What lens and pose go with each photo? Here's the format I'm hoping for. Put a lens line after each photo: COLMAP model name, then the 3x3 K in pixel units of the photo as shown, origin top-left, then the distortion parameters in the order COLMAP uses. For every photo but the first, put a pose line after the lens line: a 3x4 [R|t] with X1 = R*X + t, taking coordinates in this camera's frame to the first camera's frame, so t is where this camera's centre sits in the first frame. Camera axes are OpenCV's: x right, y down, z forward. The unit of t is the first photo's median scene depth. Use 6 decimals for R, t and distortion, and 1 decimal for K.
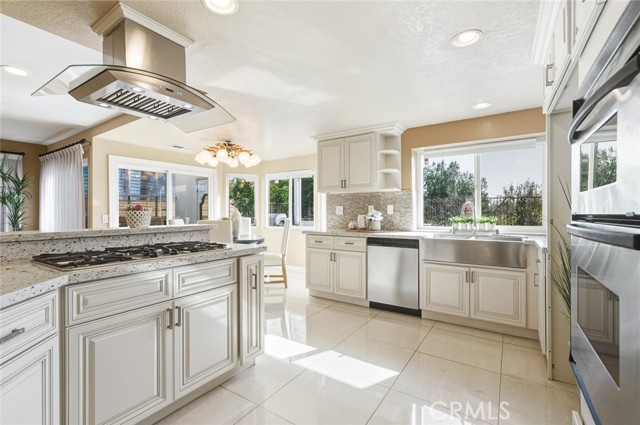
lens RADIAL K [[291.7, 0, 320.5], [0, 291.7, 212.2], [0, 0, 1]] dist [-0.000084, 0.001477]
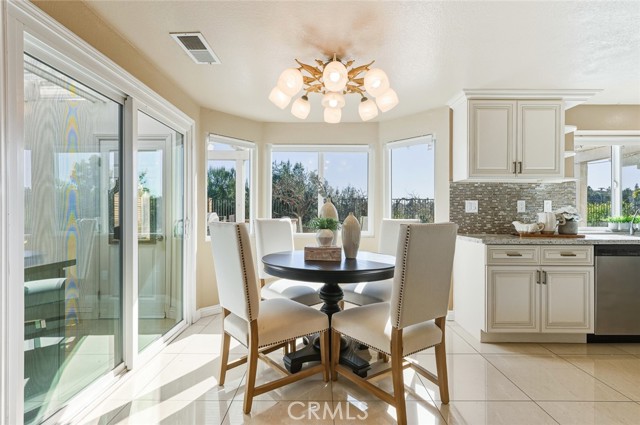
lens RADIAL K [[310.1, 0, 323.5], [0, 310.1, 209.8], [0, 0, 1]] dist [-0.003000, -0.000189]
pose [[0.835767, 0.010208, 0.548990, -0.640406], [-0.004328, 0.999919, -0.012003, 0.011879], [-0.549068, 0.007656, 0.835743, 0.594678]]
